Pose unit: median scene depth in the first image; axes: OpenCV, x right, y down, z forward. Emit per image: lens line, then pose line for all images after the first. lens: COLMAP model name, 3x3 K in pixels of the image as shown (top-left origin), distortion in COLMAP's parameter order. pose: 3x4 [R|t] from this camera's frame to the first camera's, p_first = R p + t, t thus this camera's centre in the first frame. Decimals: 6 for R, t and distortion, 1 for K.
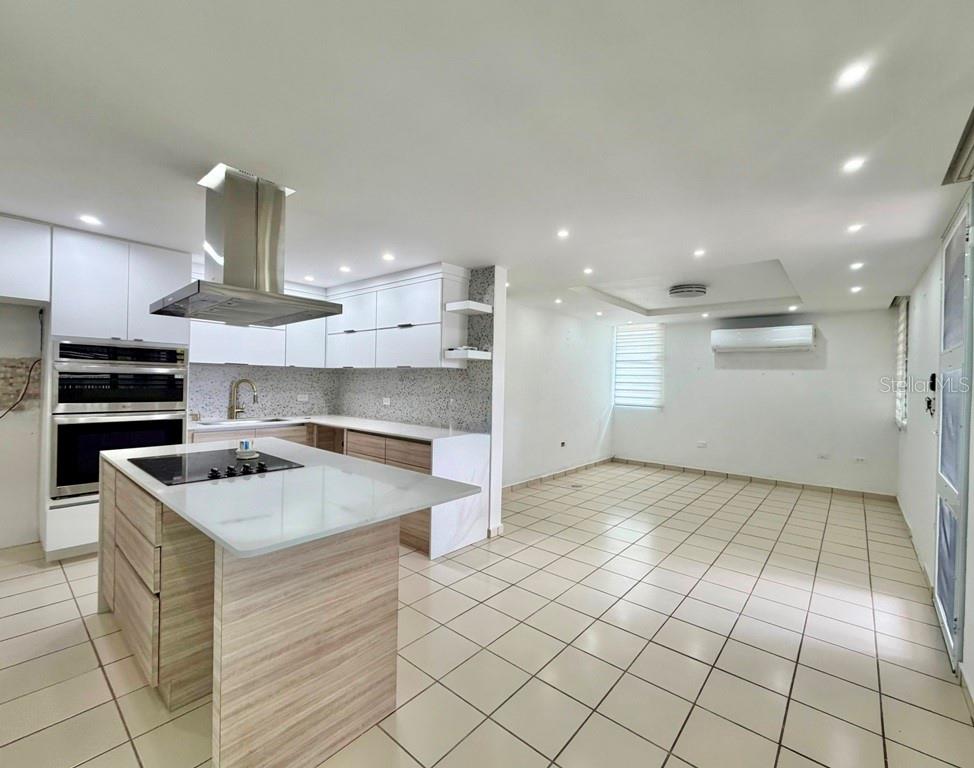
lens RADIAL K [[423.4, 0, 514.6], [0, 423.4, 386.4], [0, 0, 1]] dist [-0.004451, -0.000624]
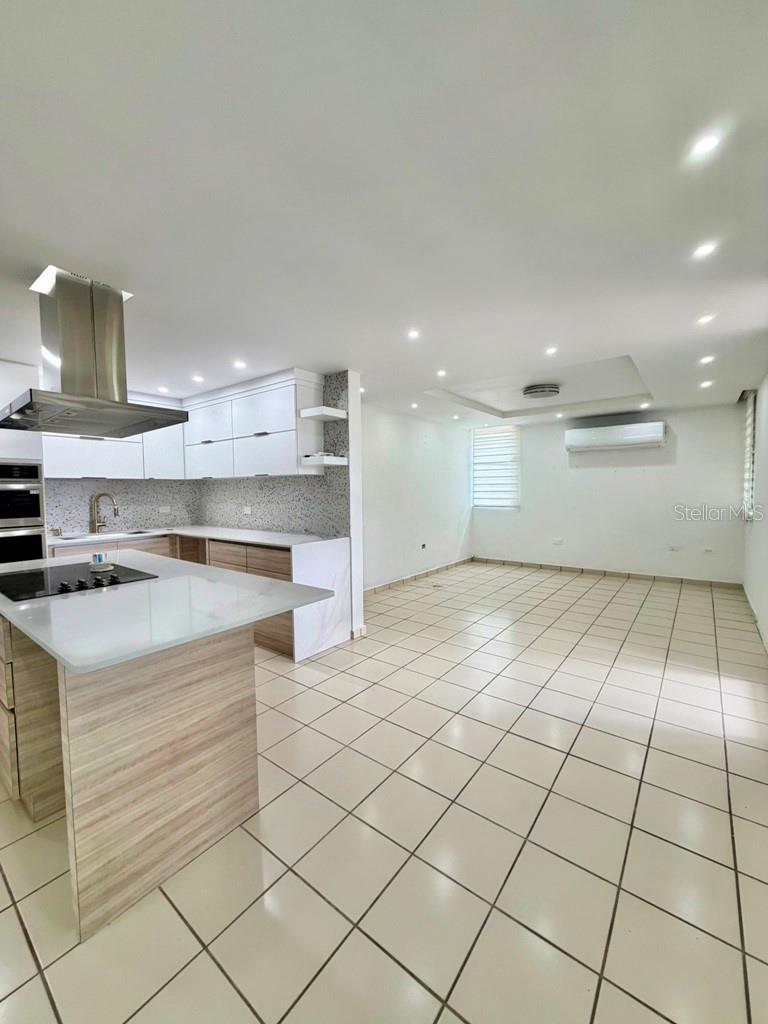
lens RADIAL K [[409.0, 0, 386.7], [0, 409.0, 511.3], [0, 0, 1]] dist [-0.004291, -0.000017]
pose [[0.999270, -0.034223, 0.016949, 0.019722], [0.033402, 0.998355, 0.046599, 0.005226], [-0.018516, -0.045999, 0.998770, 0.024182]]
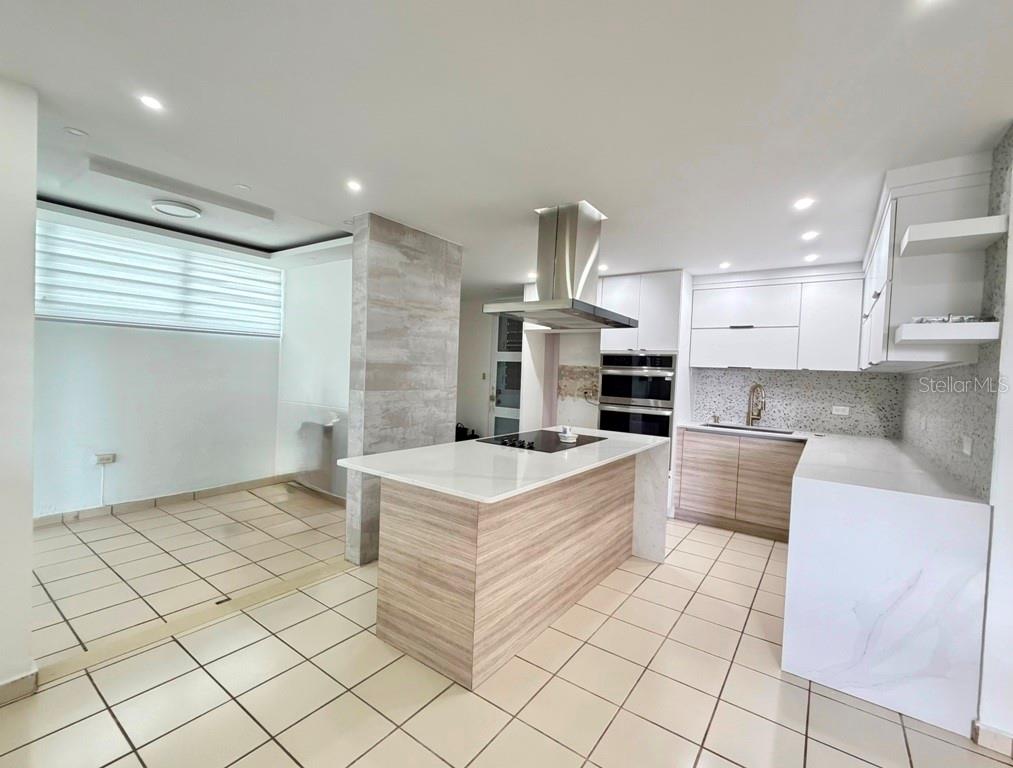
lens RADIAL K [[445.9, 0, 509.1], [0, 445.9, 386.2], [0, 0, 1]] dist [0.002686, 0.000706]
pose [[0.052816, 0.012788, -0.998522, 0.443839], [-0.049331, 0.998731, 0.010182, 0.006311], [0.997385, 0.048720, 0.053380, 0.554981]]
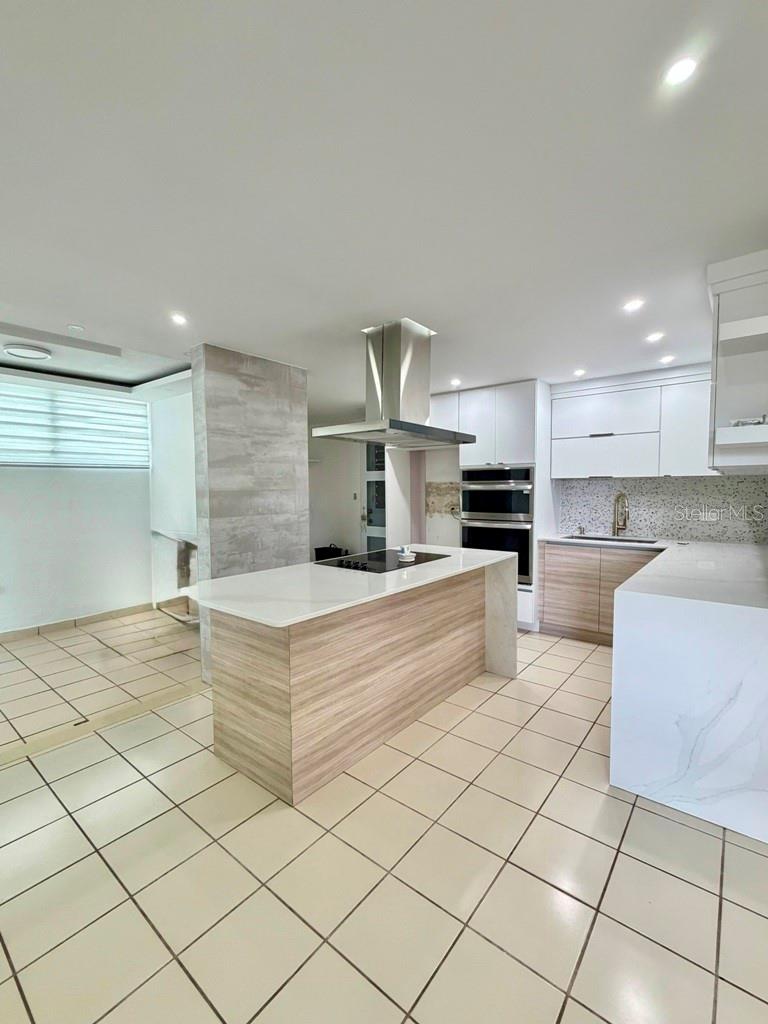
lens RADIAL K [[445.6, 0, 380.8], [0, 445.6, 514.4], [0, 0, 1]] dist [0.002270, 0.000425]
pose [[-0.007260, 0.036153, -0.999320, 0.451278], [-0.004643, 0.999334, 0.036187, -0.004982], [0.999963, 0.004903, -0.007087, 0.682615]]
